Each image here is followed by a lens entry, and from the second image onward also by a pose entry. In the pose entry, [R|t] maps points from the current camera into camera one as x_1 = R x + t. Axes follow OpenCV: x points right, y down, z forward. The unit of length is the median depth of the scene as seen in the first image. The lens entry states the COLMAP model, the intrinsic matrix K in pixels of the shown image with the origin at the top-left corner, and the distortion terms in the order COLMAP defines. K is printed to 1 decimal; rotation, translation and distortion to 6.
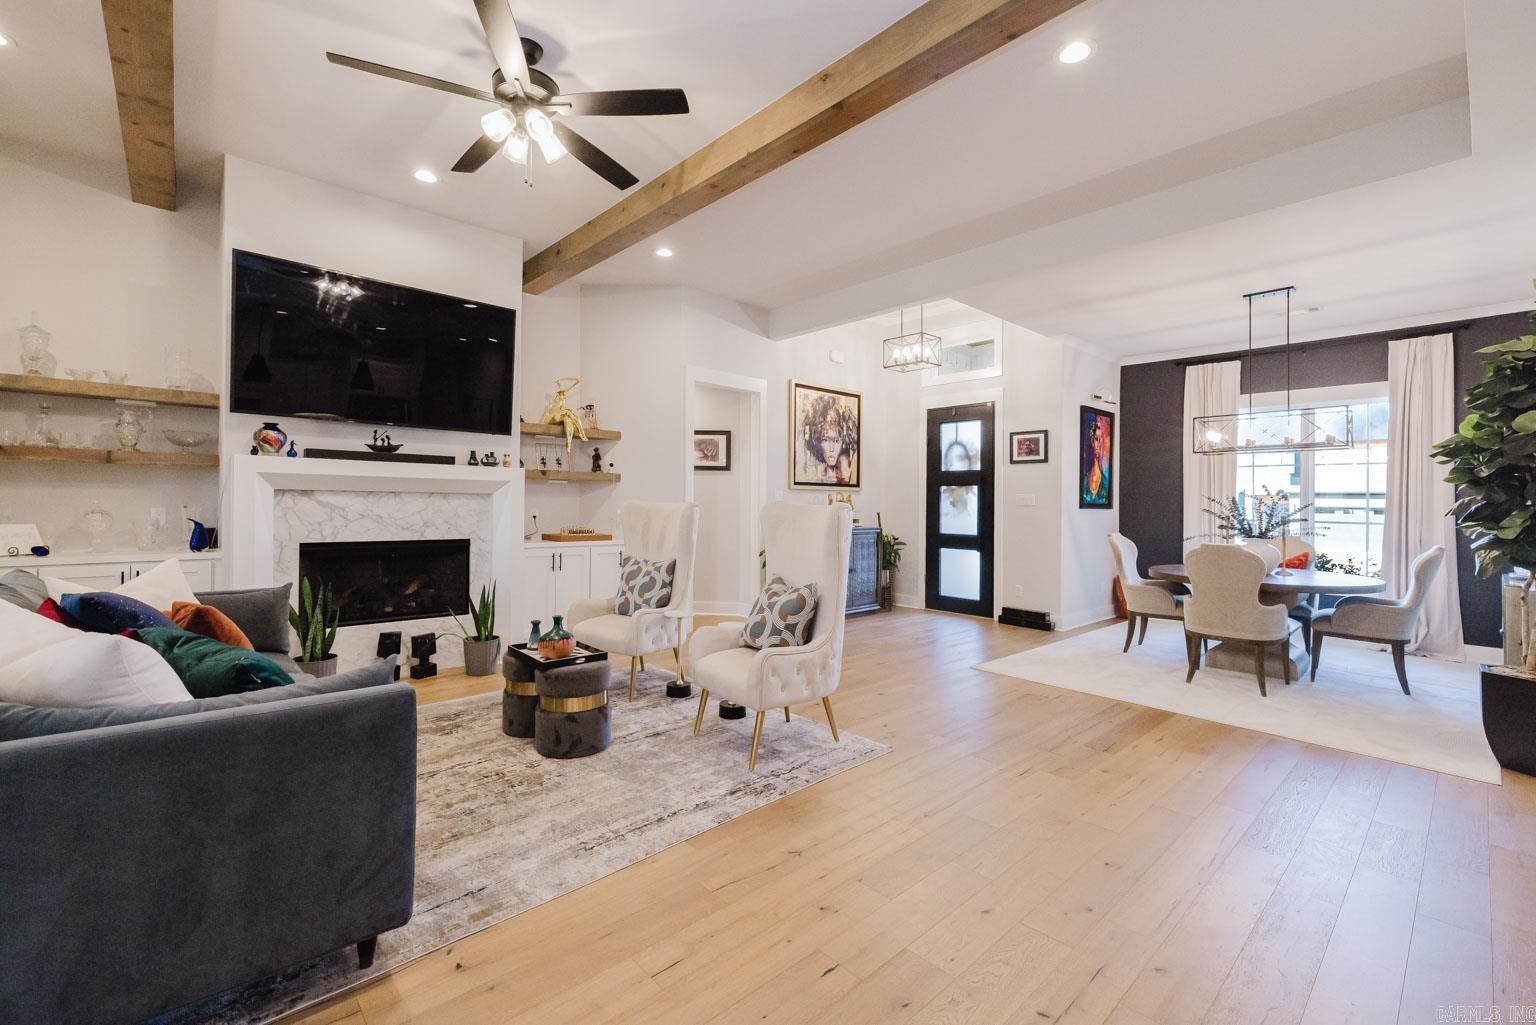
lens RADIAL K [[645.4, 0, 765.2], [0, 645.4, 499.3], [0, 0, 1]] dist [0.000157, -0.000054]
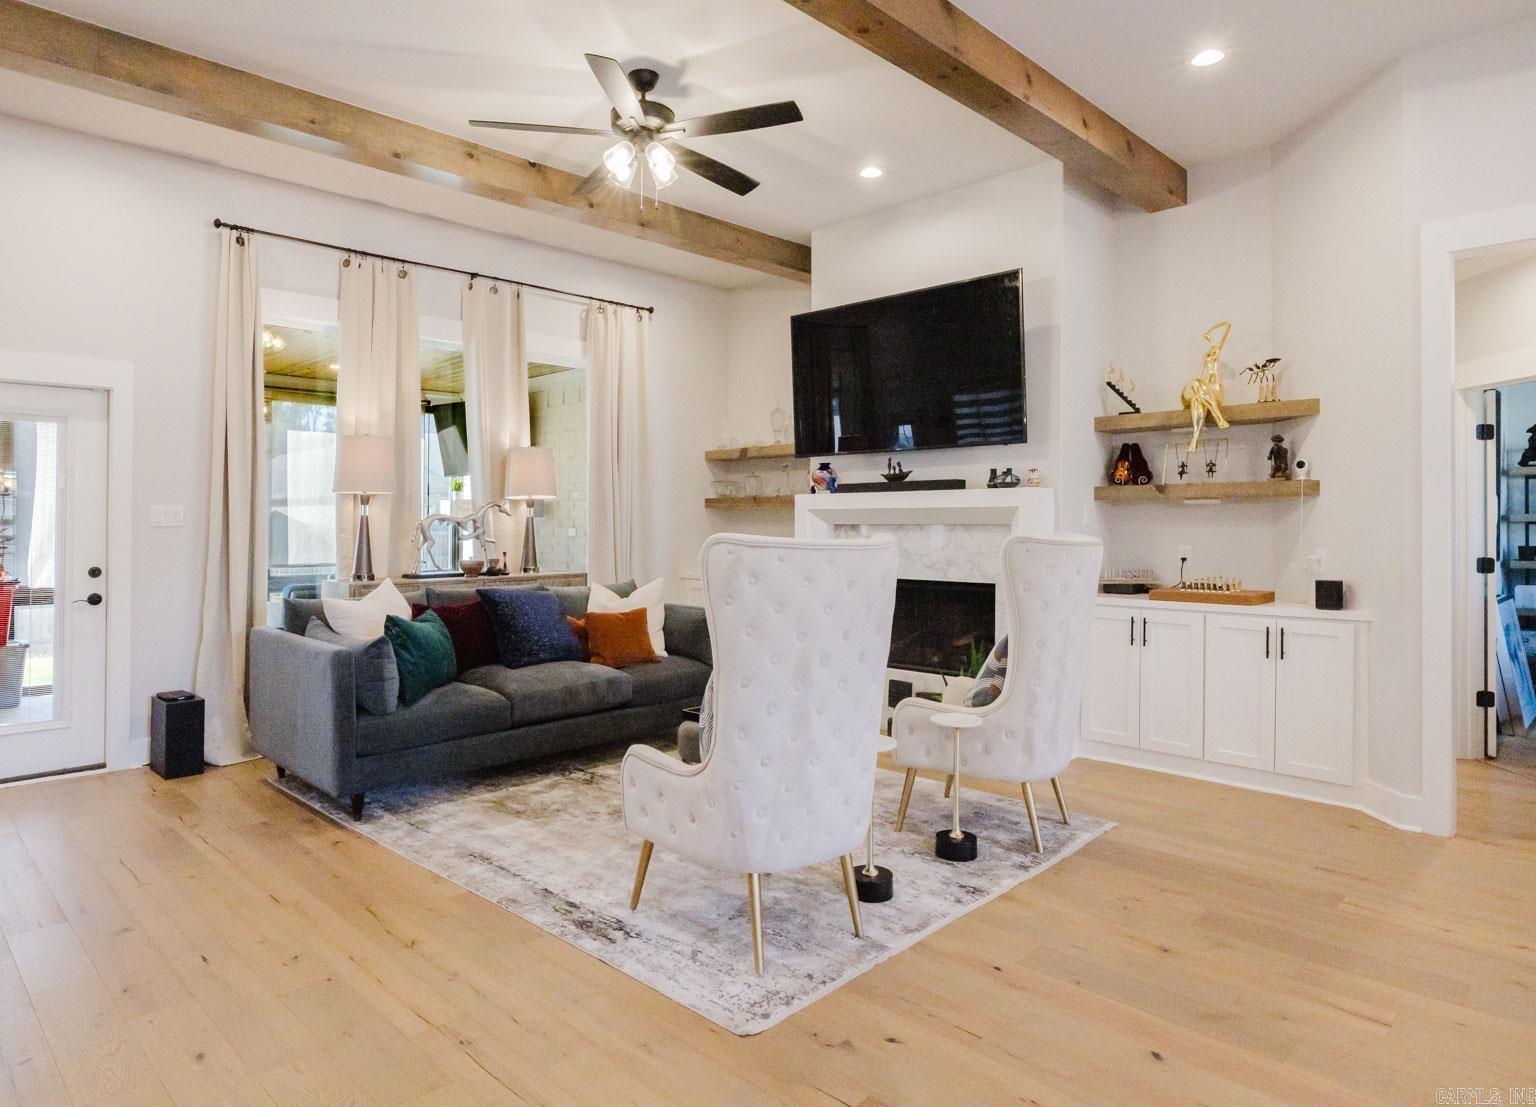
lens RADIAL K [[924.3, 0, 766.1], [0, 924.3, 486.2], [0, 0, 1]] dist [-0.000913, 0.001344]
pose [[0.048349, -0.058532, -0.997114, 0.698407], [0.004324, 0.998284, -0.058391, 0.009566], [0.998821, -0.001489, 0.048519, 0.745275]]
